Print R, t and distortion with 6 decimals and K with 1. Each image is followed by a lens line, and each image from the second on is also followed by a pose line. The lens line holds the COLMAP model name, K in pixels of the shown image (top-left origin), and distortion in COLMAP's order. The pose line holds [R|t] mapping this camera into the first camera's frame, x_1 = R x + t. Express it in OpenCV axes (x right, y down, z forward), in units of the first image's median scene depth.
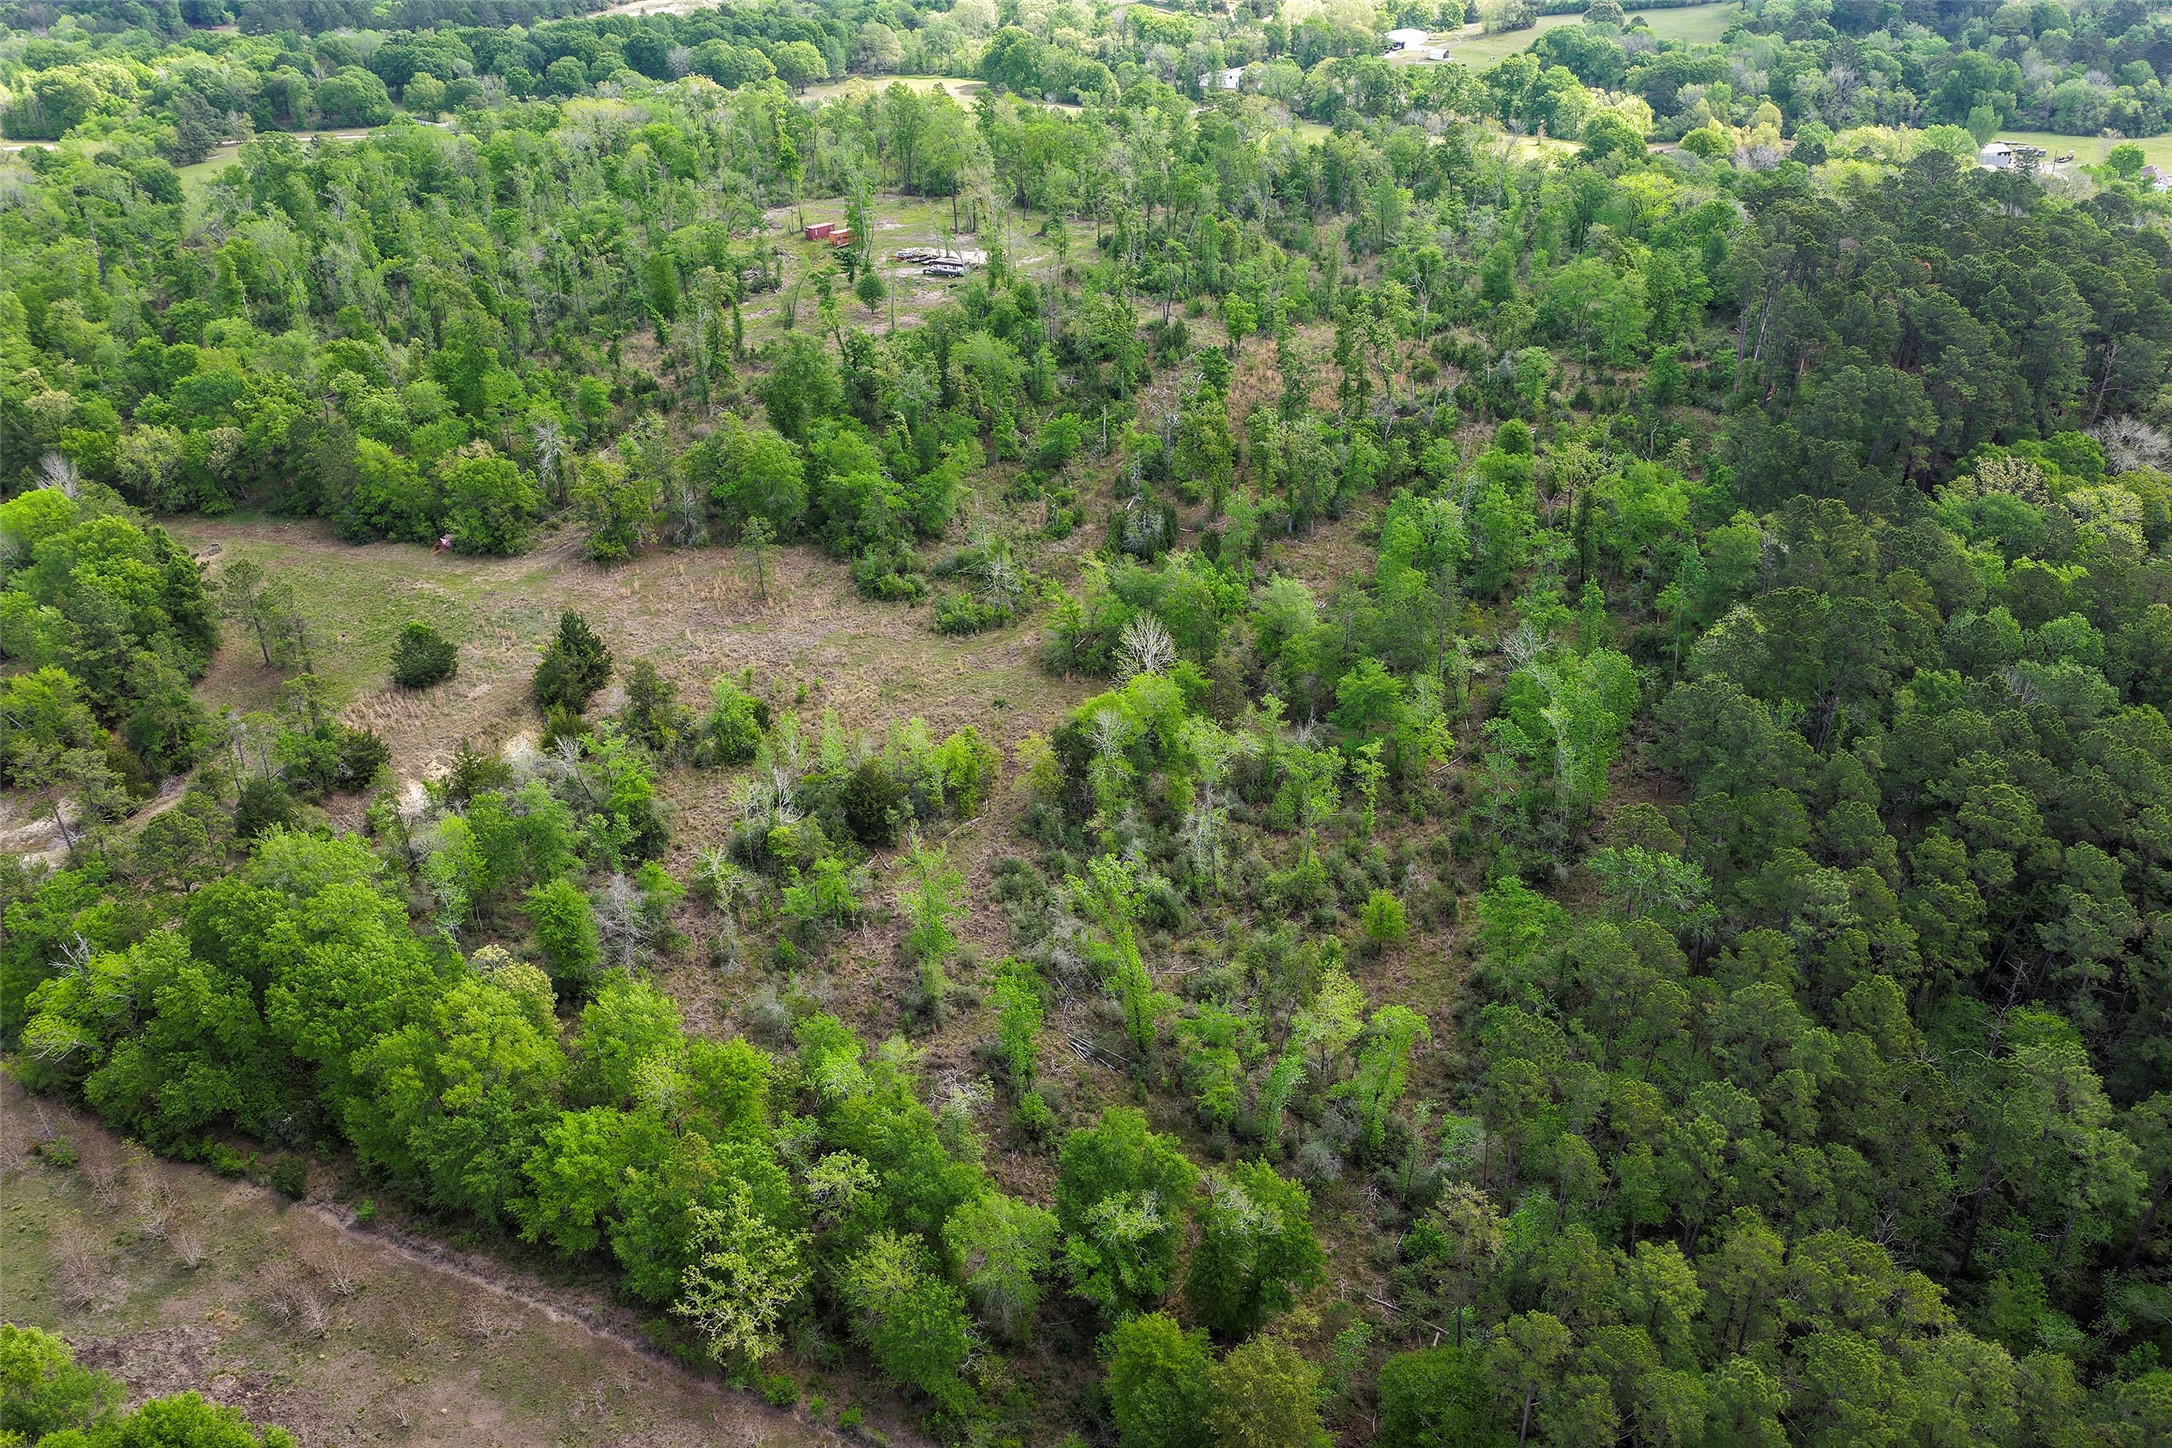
lens RADIAL K [[1881.4, 0, 1080.4], [0, 1881.4, 745.9], [0, 0, 1]] dist [0.006637, 0.026561]
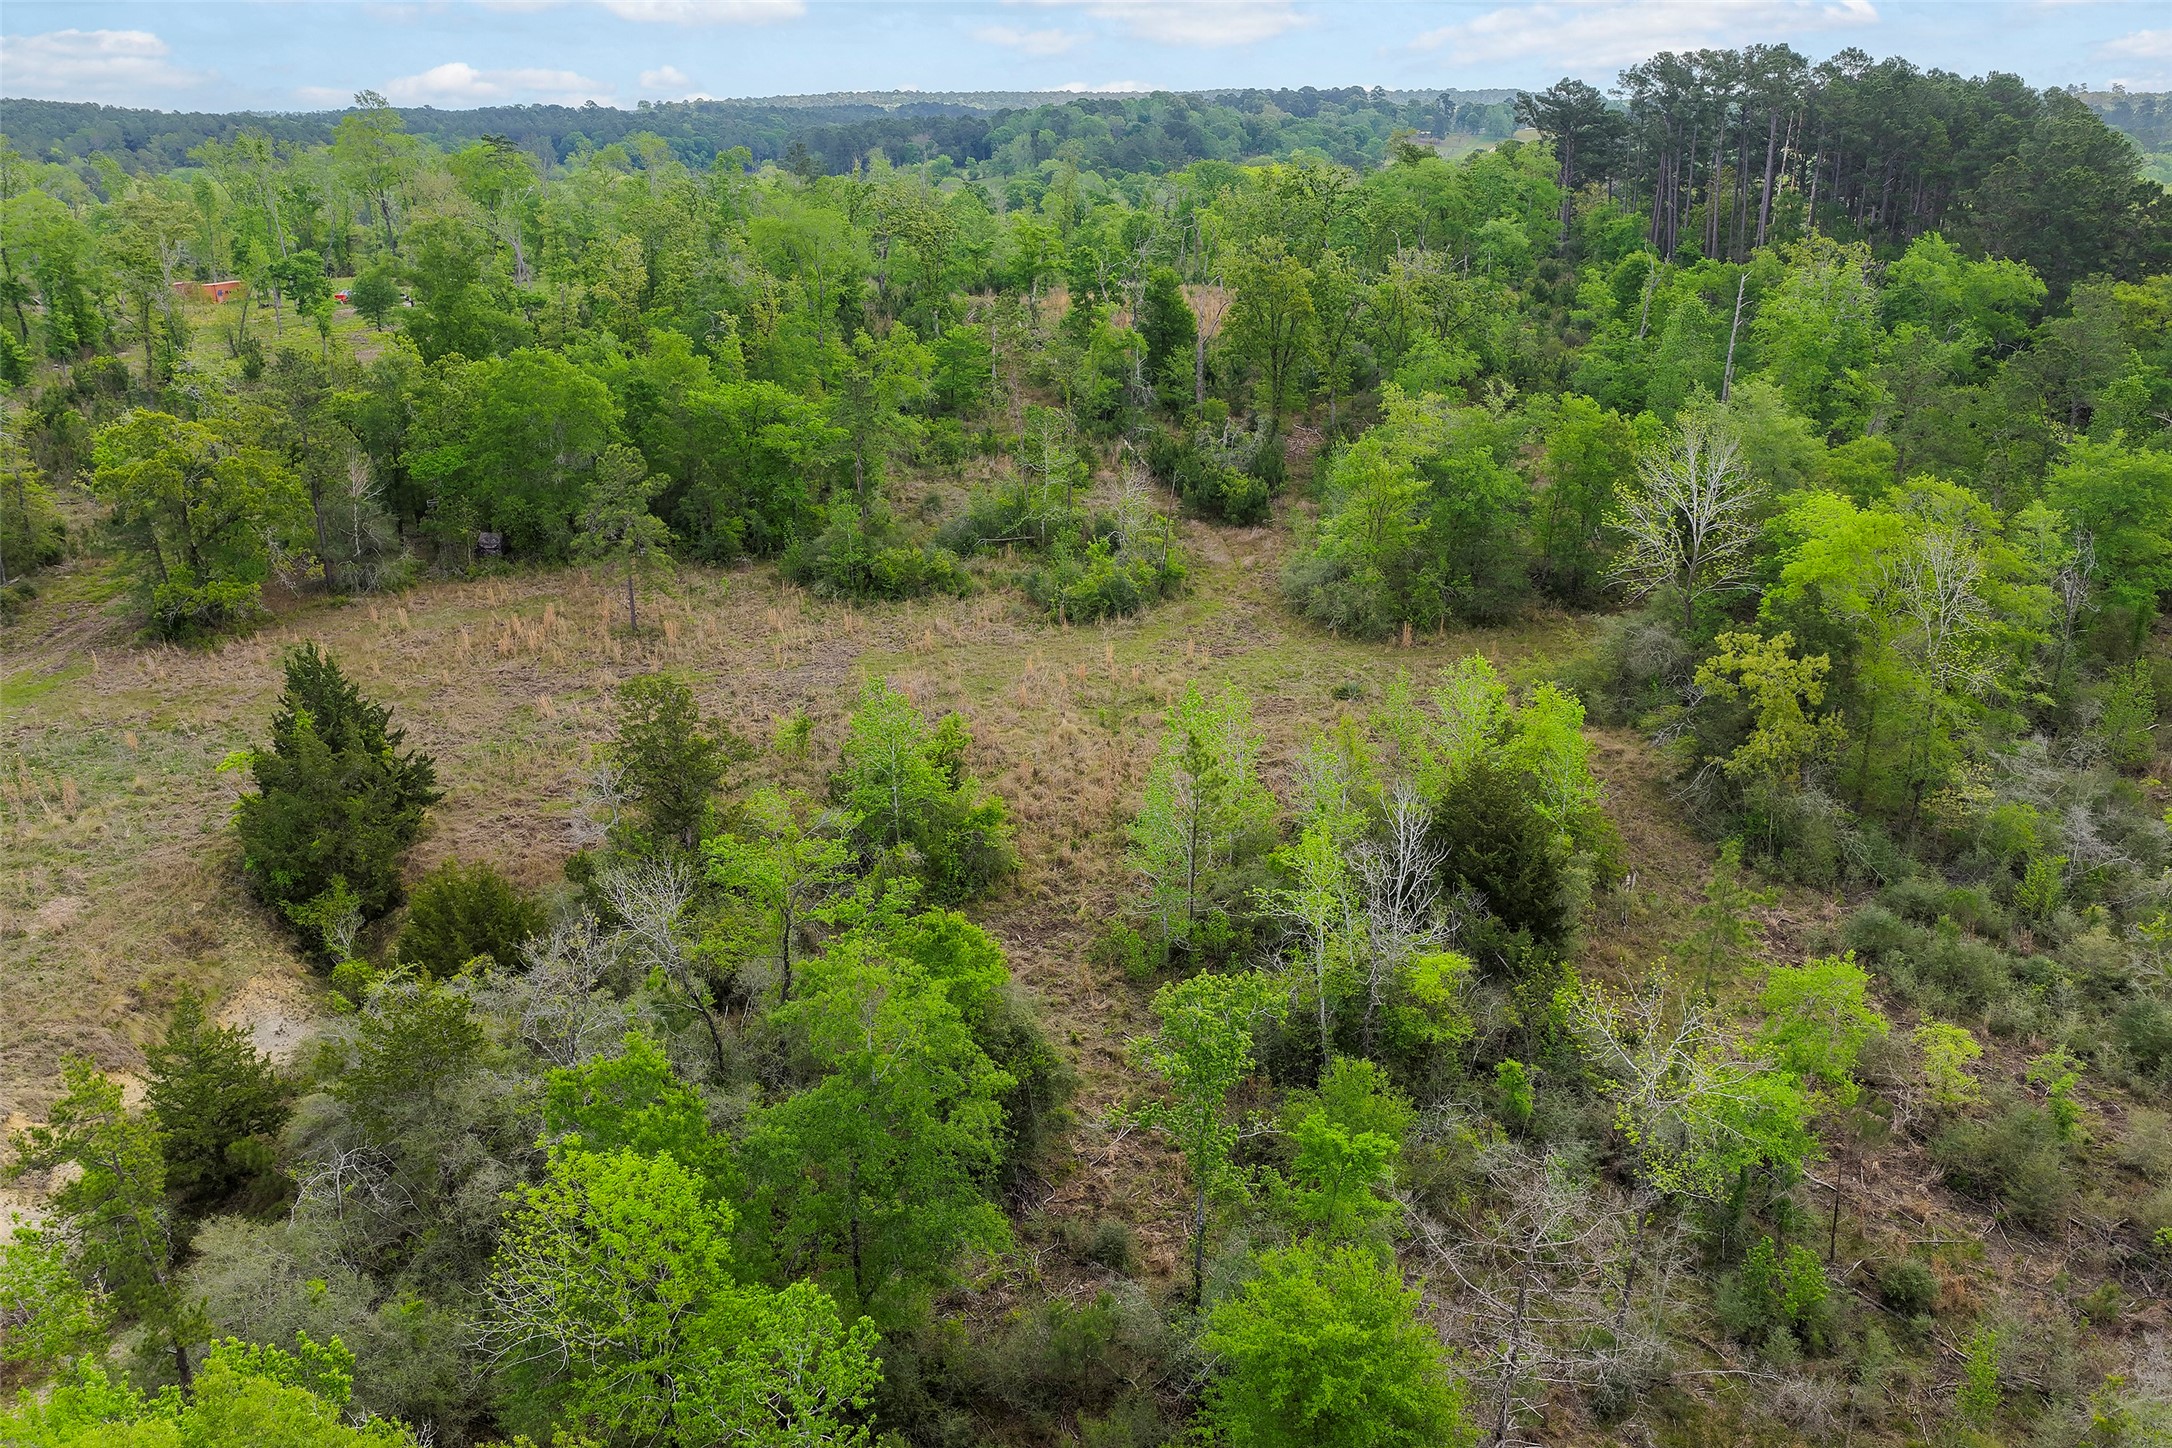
lens RADIAL K [[1881.4, 0, 1087.1], [0, 1881.4, 710.3], [0, 0, 1]] dist [0.006637, 0.026561]
pose [[0.878276, -0.162644, 0.449643, -0.269336], [0.236172, 0.965215, -0.112173, 0.016488], [-0.415758, 0.204712, 0.886137, 0.521693]]
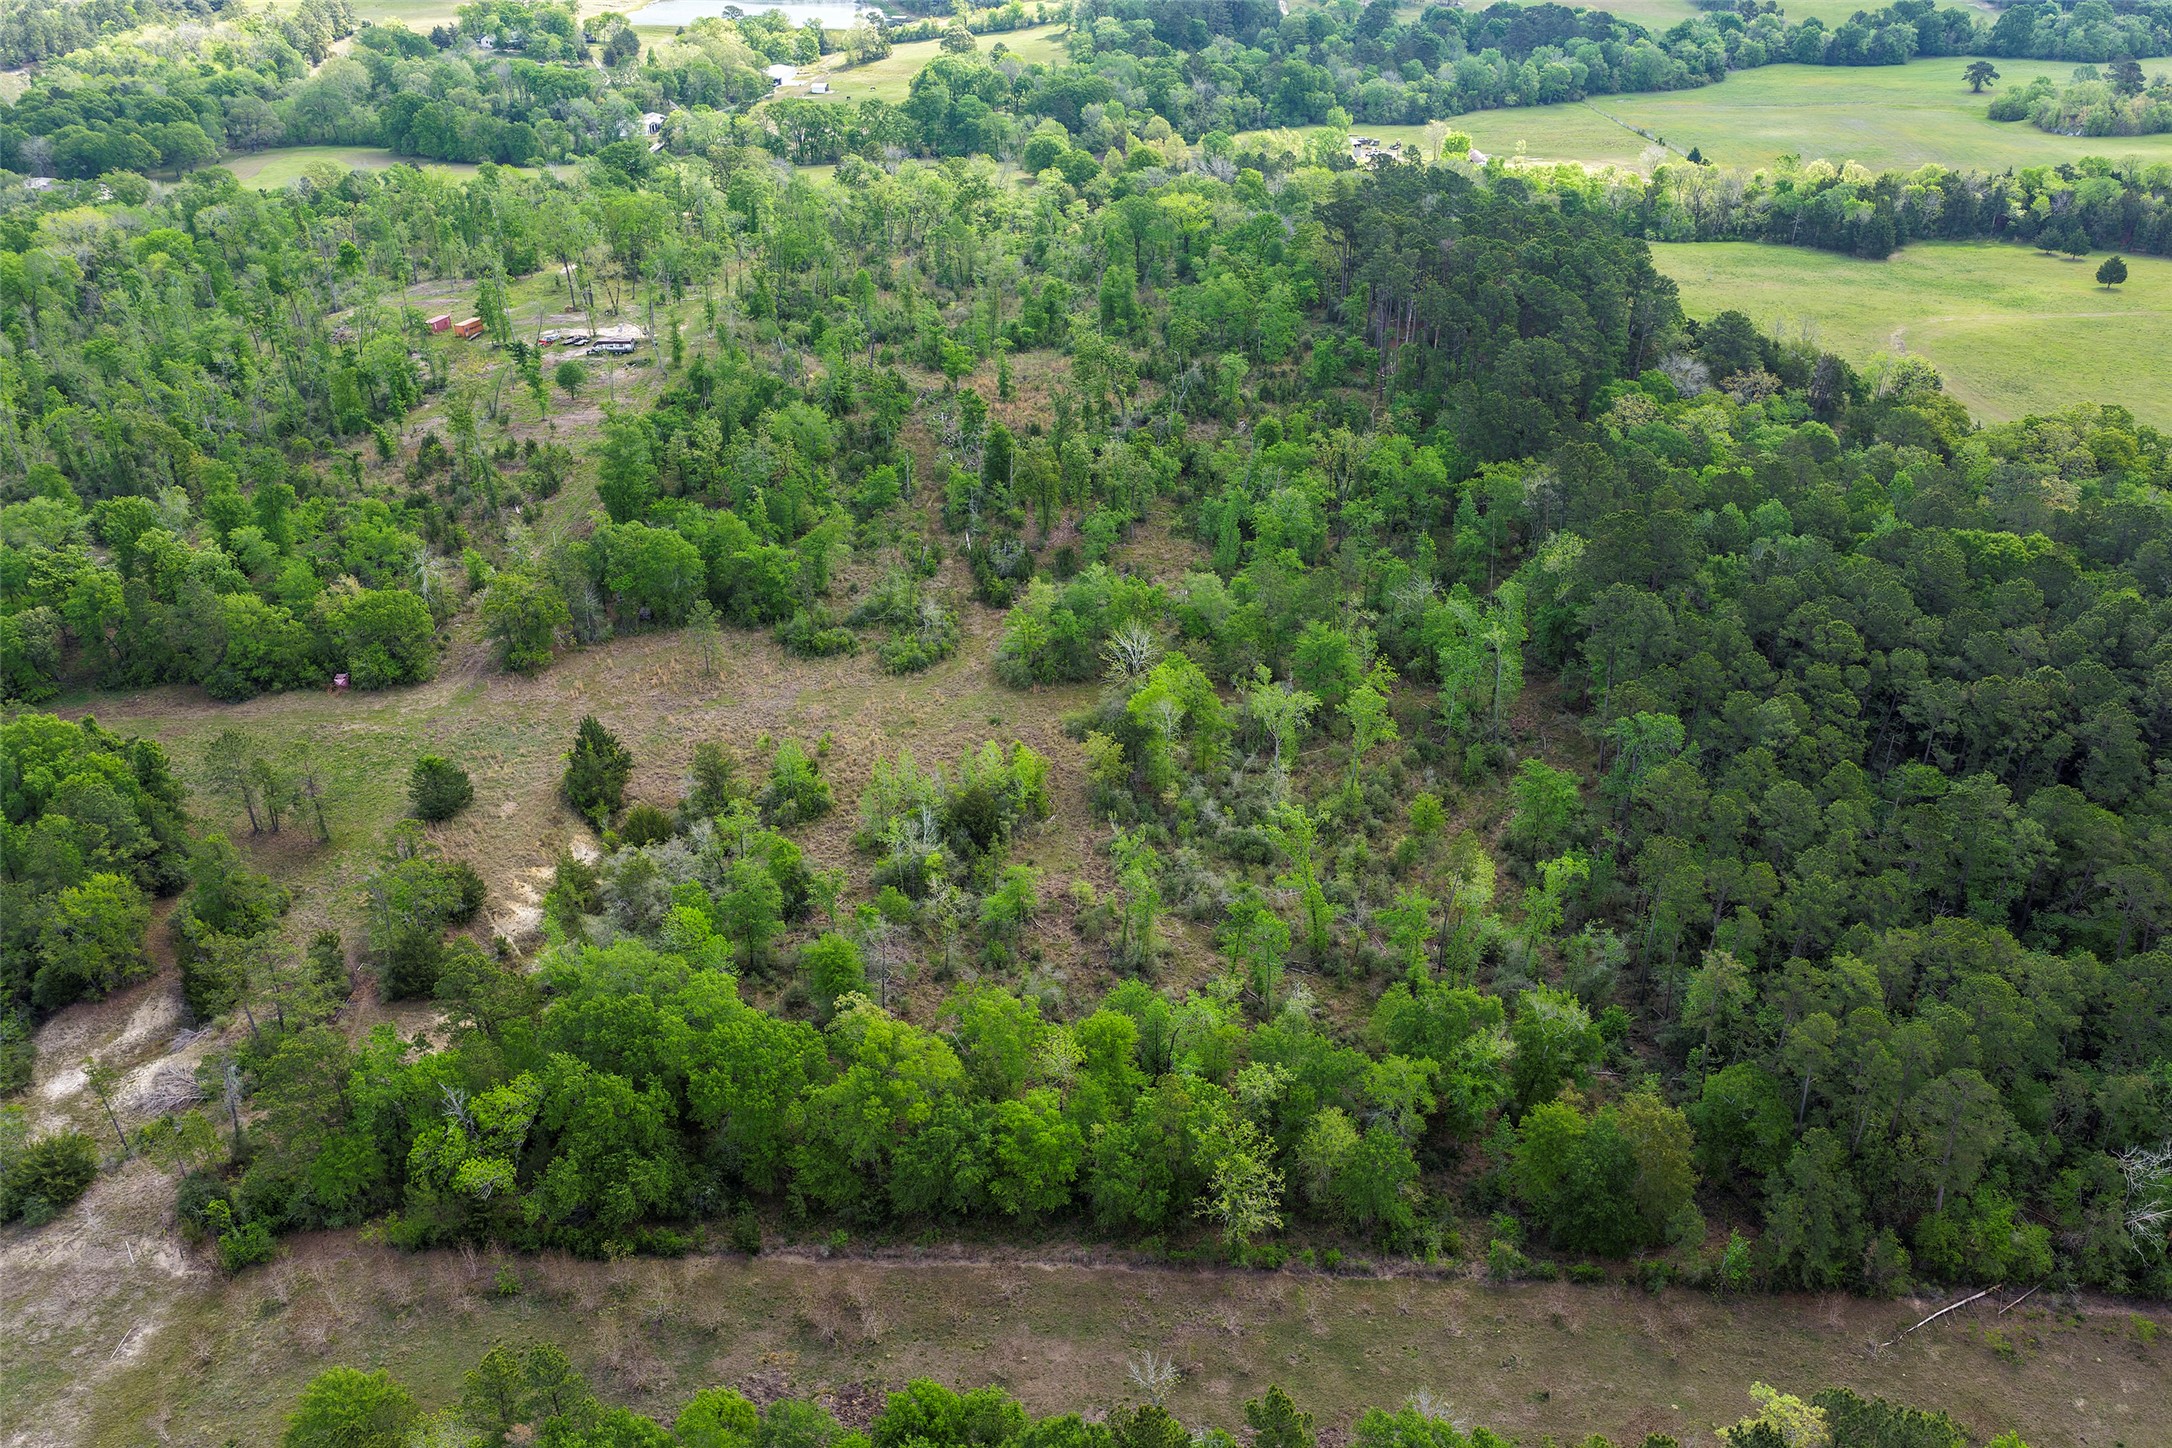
lens RADIAL K [[1881.4, 0, 1084.3], [0, 1881.4, 714.5], [0, 0, 1]] dist [0.006637, 0.026561]
pose [[0.909924, -0.194272, 0.366466, -0.355315], [0.199852, 0.979555, 0.023058, -0.036107], [-0.363453, 0.052258, 0.930146, -0.076899]]
